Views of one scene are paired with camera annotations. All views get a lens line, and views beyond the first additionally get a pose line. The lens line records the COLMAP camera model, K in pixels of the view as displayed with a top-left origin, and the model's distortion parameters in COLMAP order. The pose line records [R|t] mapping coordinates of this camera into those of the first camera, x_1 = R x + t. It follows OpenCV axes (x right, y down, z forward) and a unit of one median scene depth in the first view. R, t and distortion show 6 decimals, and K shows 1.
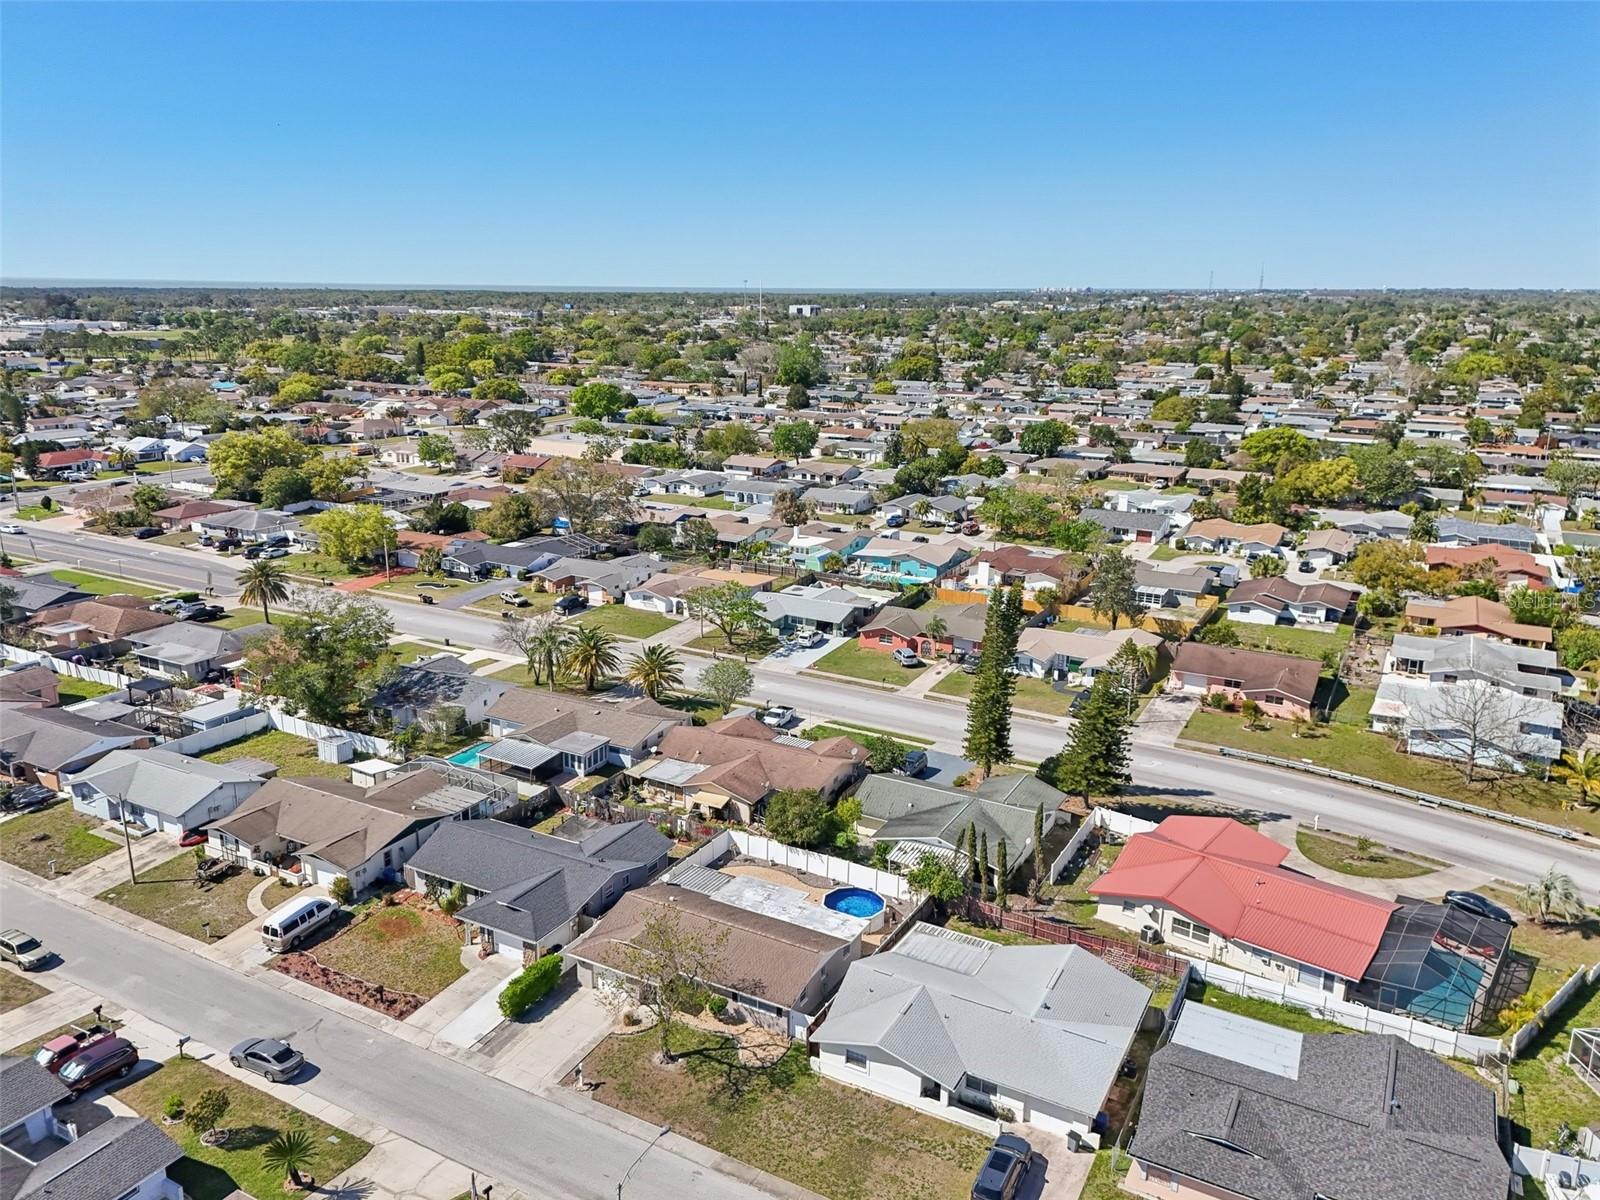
lens RADIAL K [[1203.1, 0, 761.0], [0, 1203.1, 575.1], [0, 0, 1]] dist [0.067743, -0.051873]
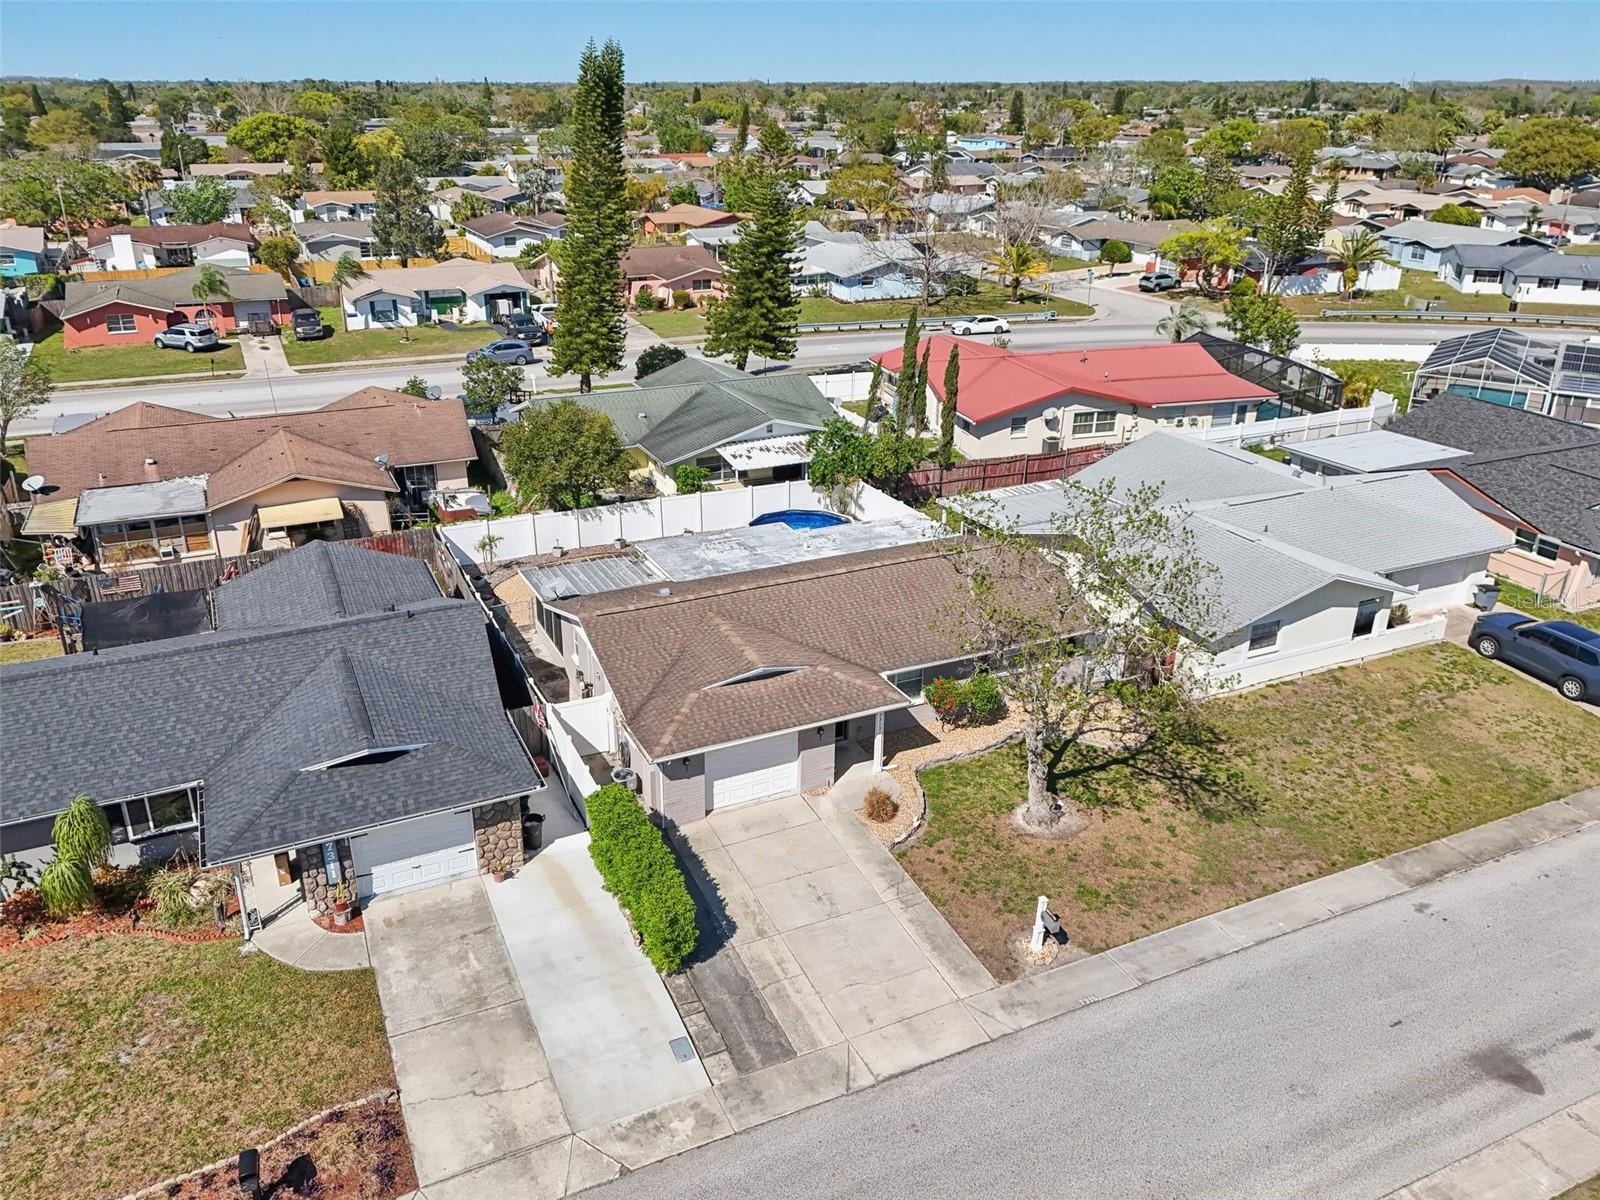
lens RADIAL K [[1203.1, 0, 783.9], [0, 1203.1, 613.3], [0, 0, 1]] dist [0.067743, -0.051873]
pose [[0.570176, -0.325464, 0.754303, -0.276205], [0.191602, 0.945538, 0.263146, 0.121610], [-0.798867, -0.005514, 0.601483, 0.507459]]
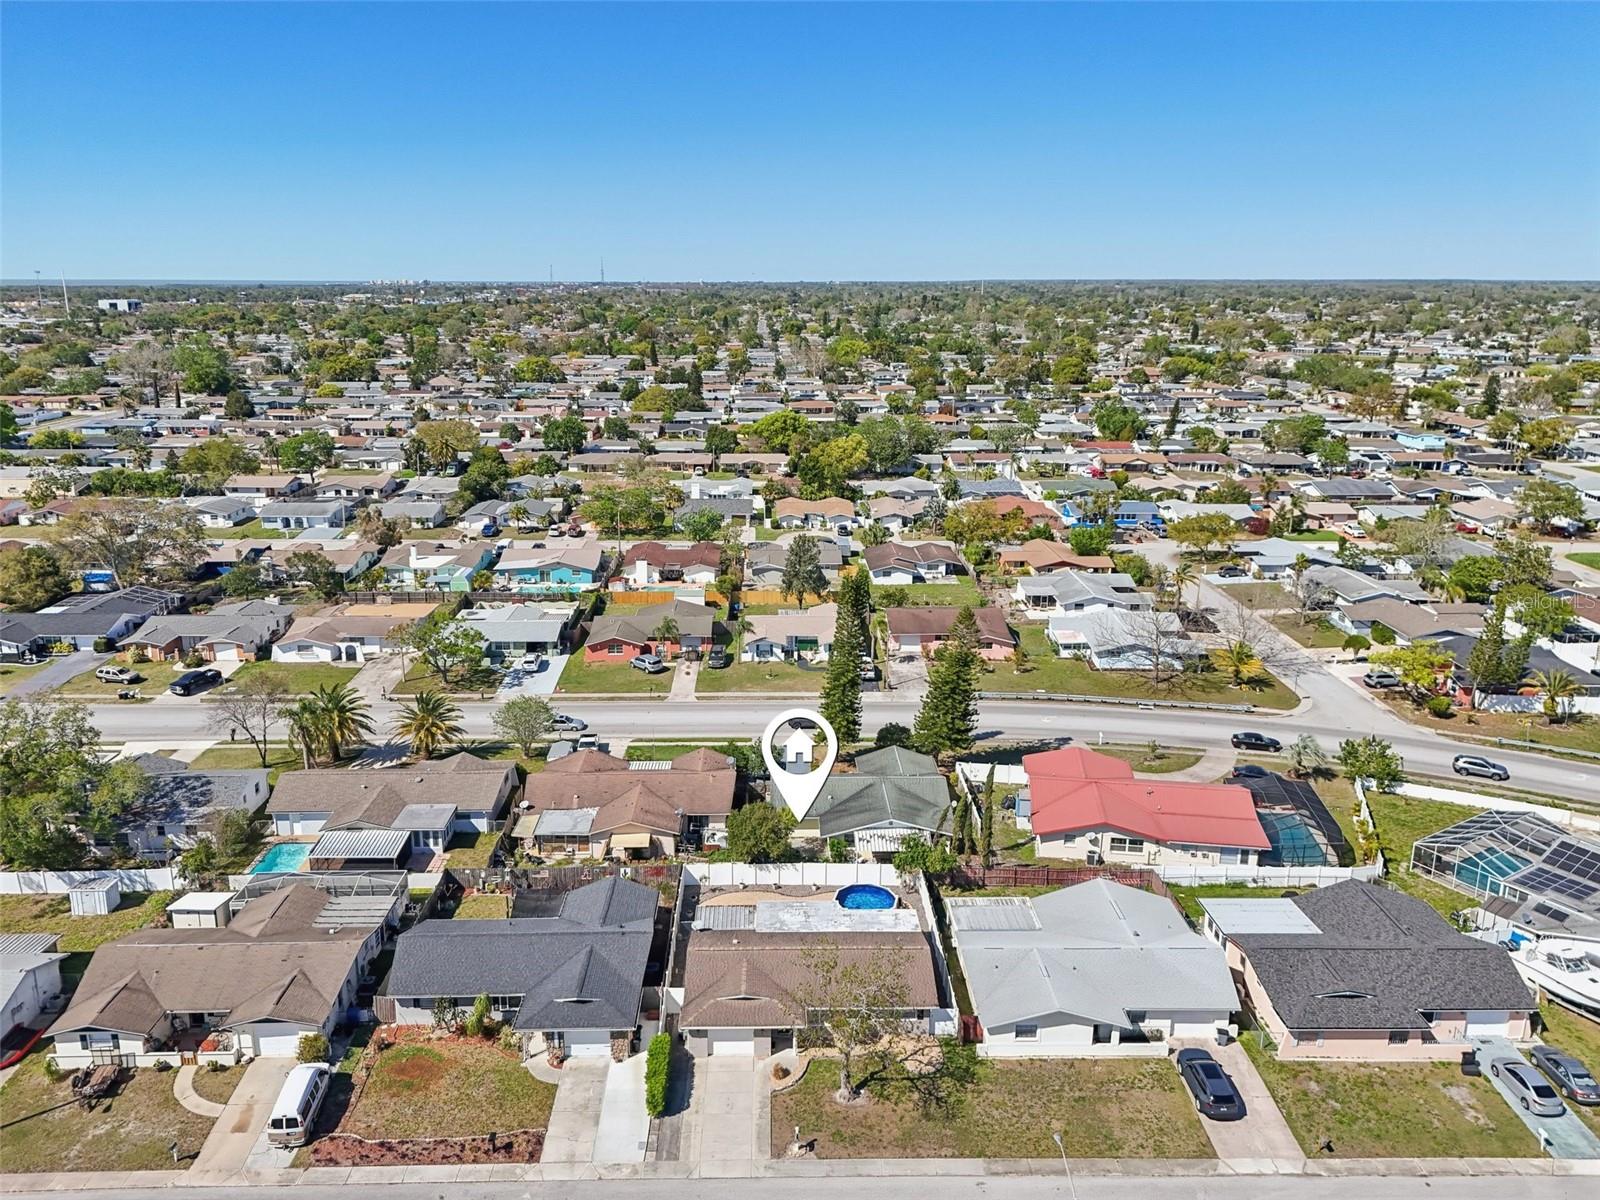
lens RADIAL K [[1203.1, 0, 772.4], [0, 1203.1, 630.3], [0, 0, 1]] dist [0.067743, -0.051873]
pose [[0.860668, -0.148412, 0.487057, -0.341086], [0.124781, 0.988887, 0.080828, -0.032571], [-0.493640, -0.008791, 0.869622, 0.122188]]
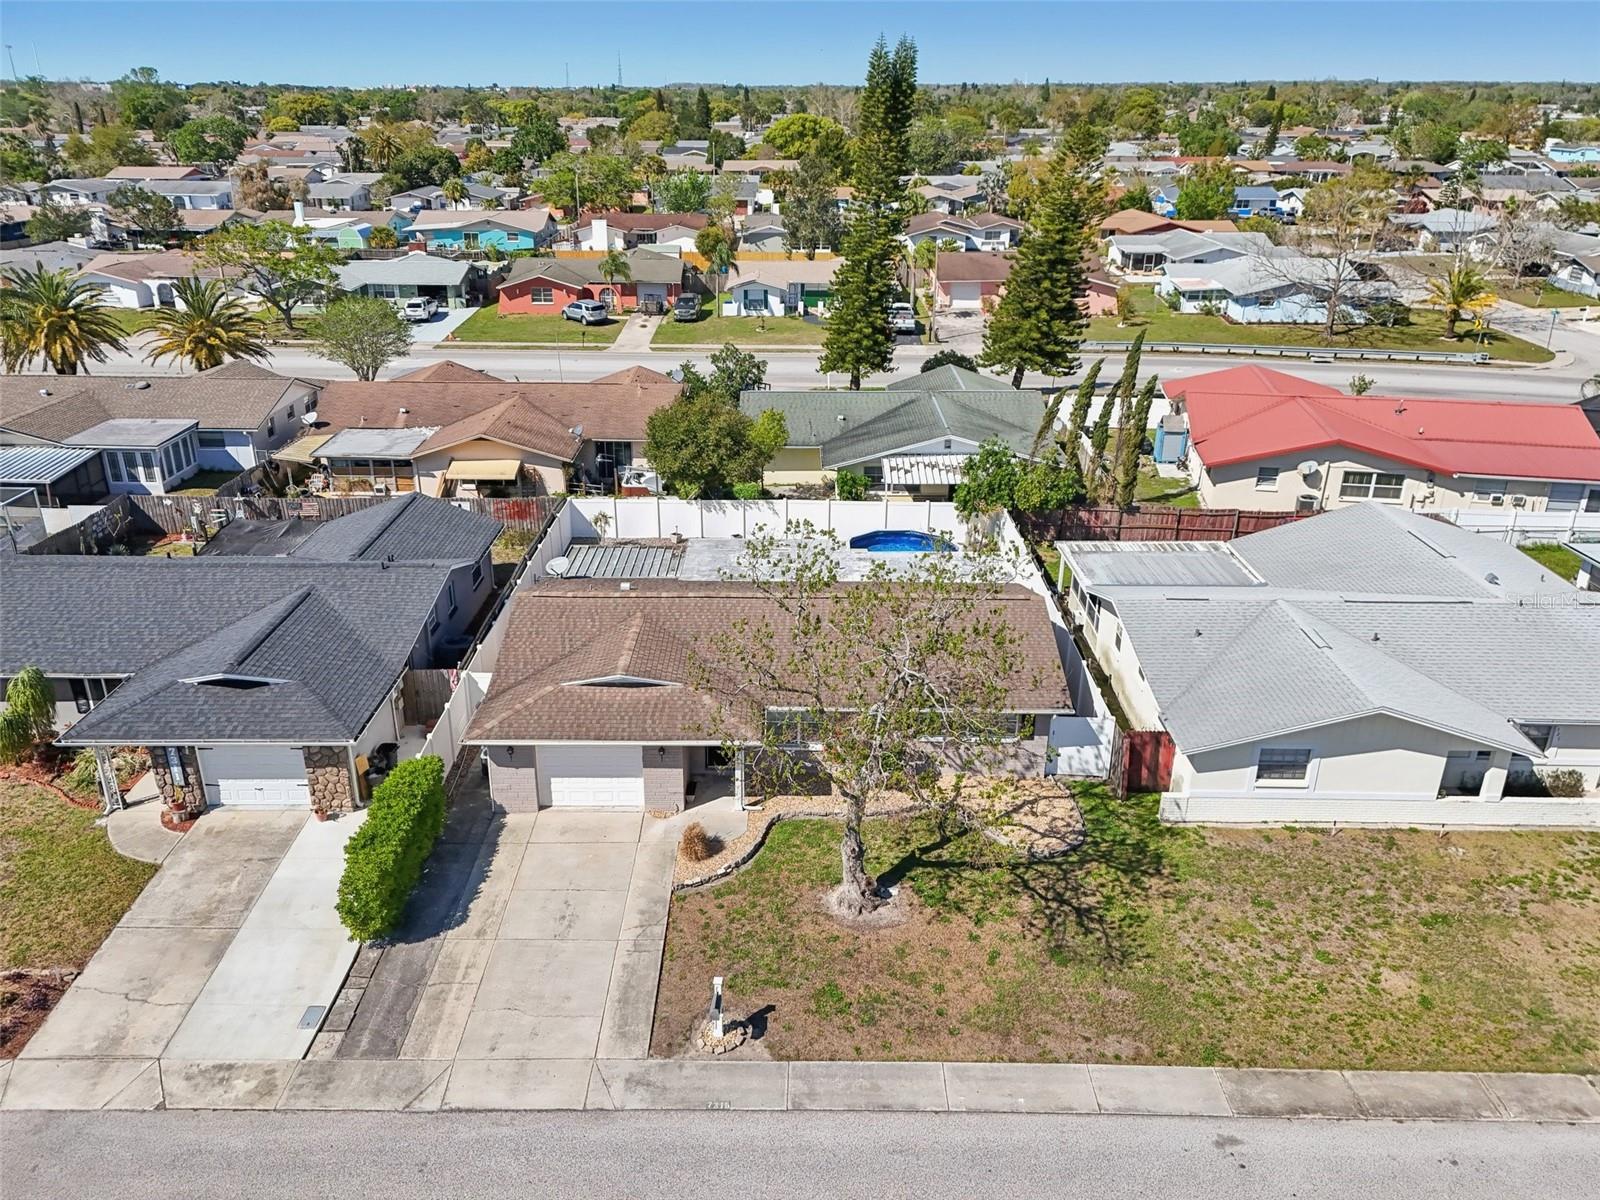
lens RADIAL K [[1203.1, 0, 781.0], [0, 1203.1, 598.8], [0, 0, 1]] dist [0.067743, -0.051873]
pose [[0.868465, -0.188554, 0.458493, -0.163902], [0.112614, 0.975702, 0.187945, 0.141899], [-0.482790, -0.111591, 0.868597, 0.427593]]
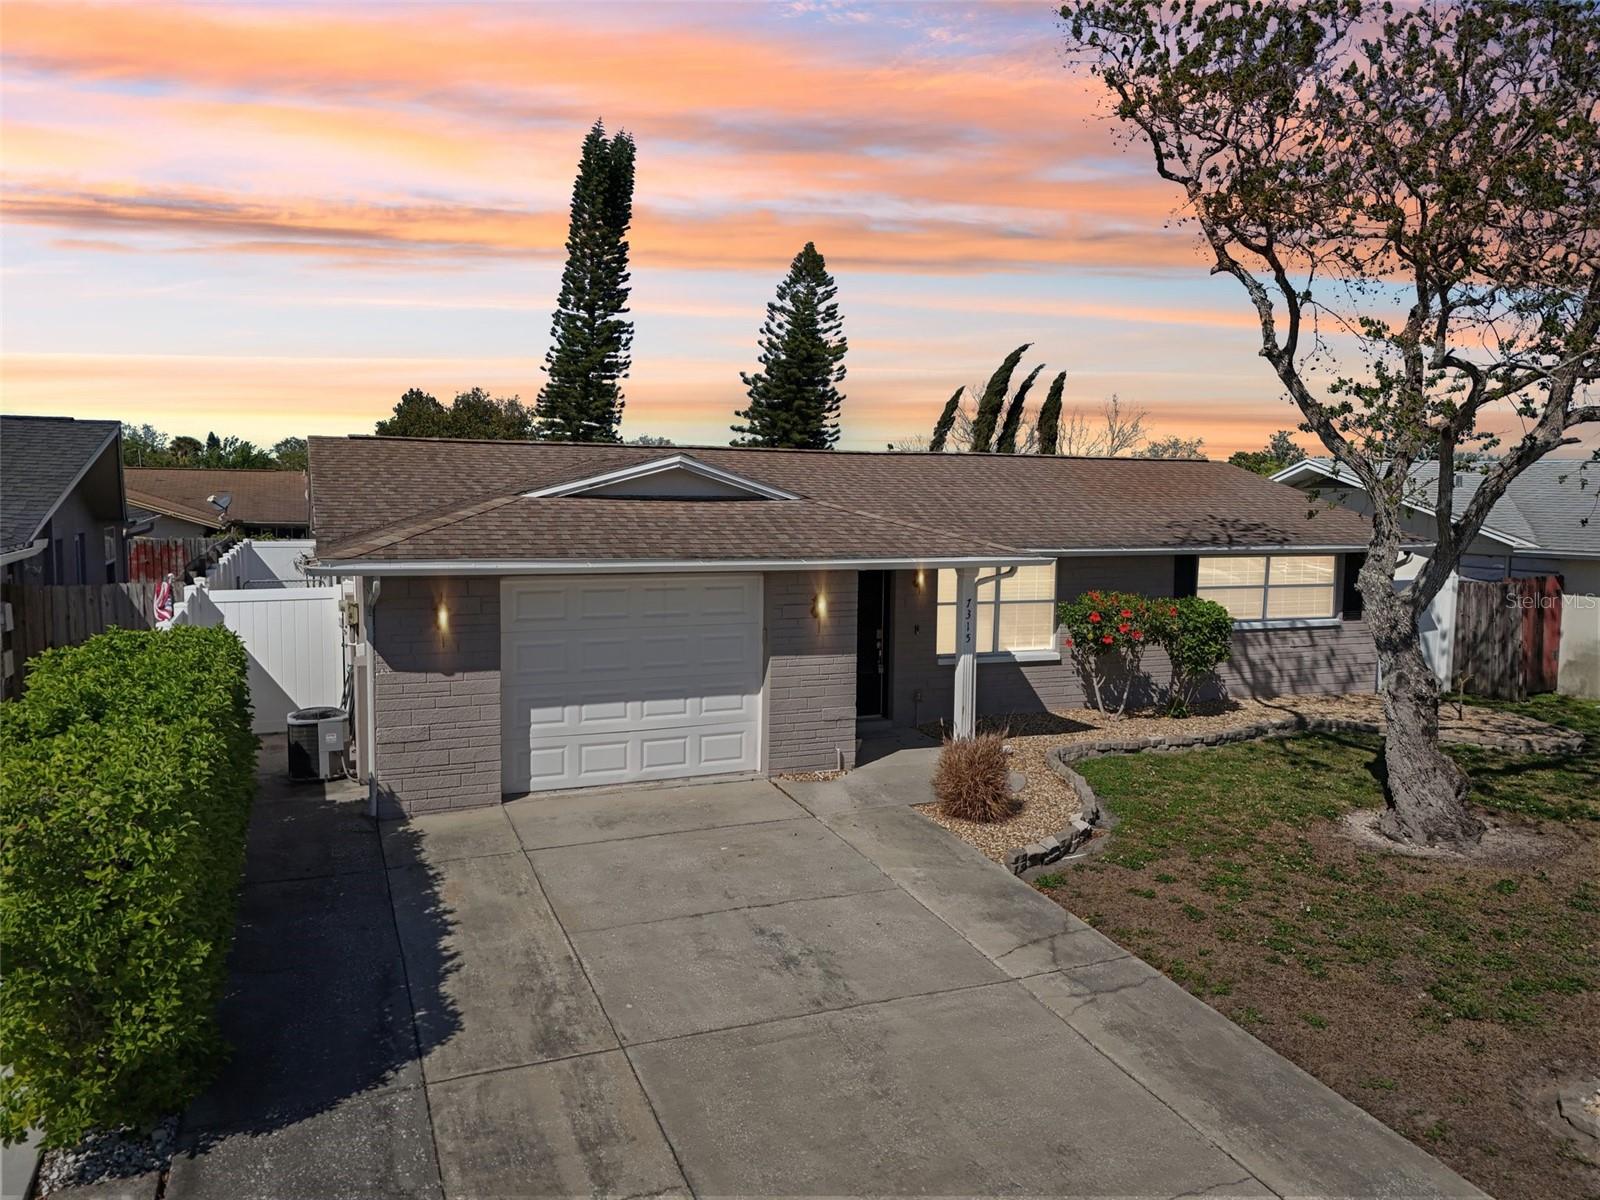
lens RADIAL K [[1203.1, 0, 806.8], [0, 1203.1, 611.5], [0, 0, 1]] dist [0.067743, -0.051873]
pose [[0.592946, -0.075565, 0.801689, -0.159436], [0.180753, 0.982671, -0.041065, 0.226737], [-0.784693, 0.169257, 0.596329, 0.603213]]
